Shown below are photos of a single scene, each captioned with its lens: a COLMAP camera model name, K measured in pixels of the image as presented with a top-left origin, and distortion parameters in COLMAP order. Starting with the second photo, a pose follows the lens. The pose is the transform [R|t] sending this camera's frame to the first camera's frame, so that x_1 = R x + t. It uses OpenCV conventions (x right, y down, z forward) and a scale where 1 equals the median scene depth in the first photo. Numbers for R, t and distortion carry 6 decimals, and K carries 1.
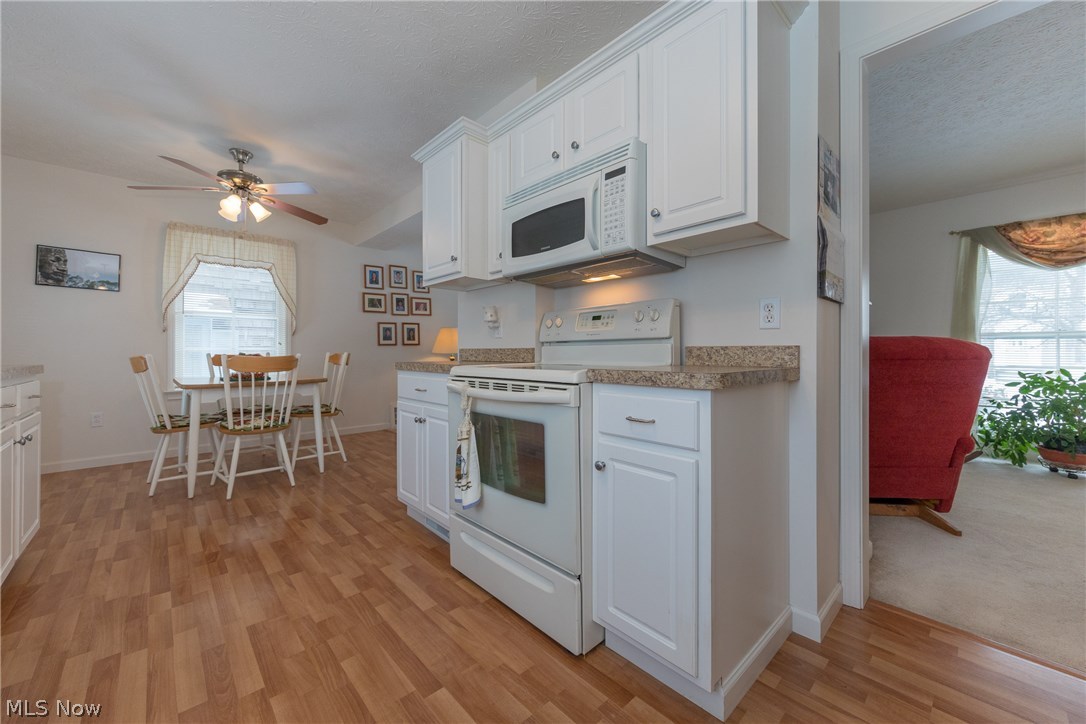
lens RADIAL K [[411.1, 0, 536.4], [0, 411.1, 350.4], [0, 0, 1]] dist [0.001399, -0.001079]
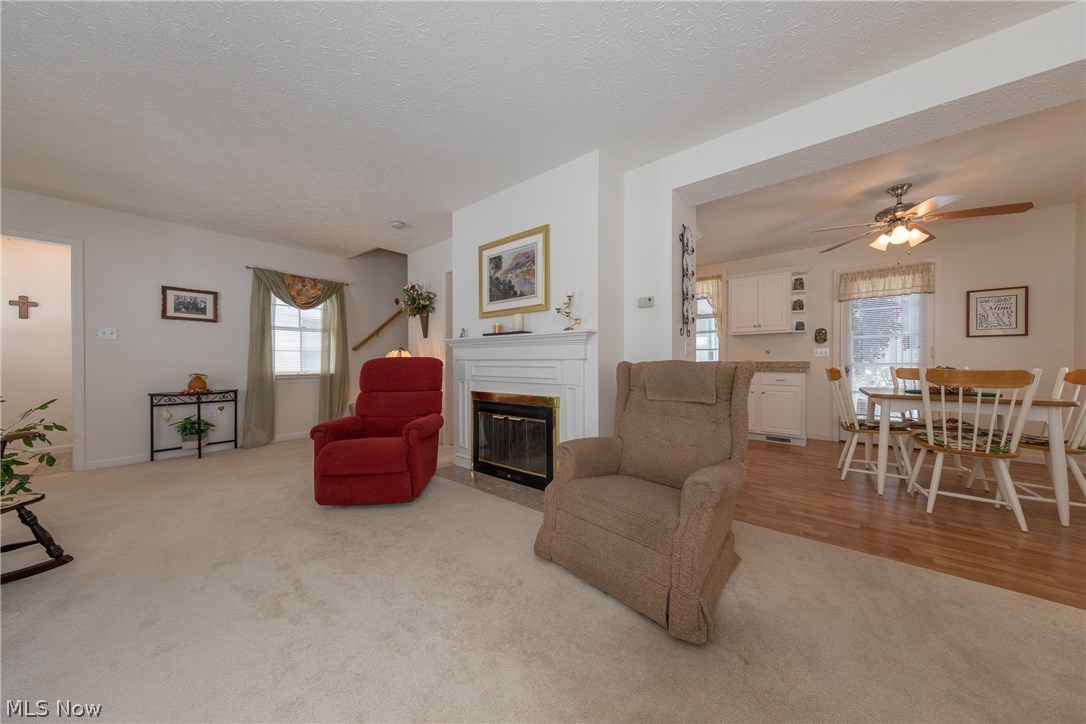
lens RADIAL K [[350.0, 0, 542.3], [0, 350.0, 363.3], [0, 0, 1]] dist [0.000928, 0.000544]
pose [[-0.990243, 0.003458, -0.139306, 0.367213], [0.003126, 0.999992, 0.002602, -0.006326], [0.139314, 0.002141, -0.990246, 1.714452]]
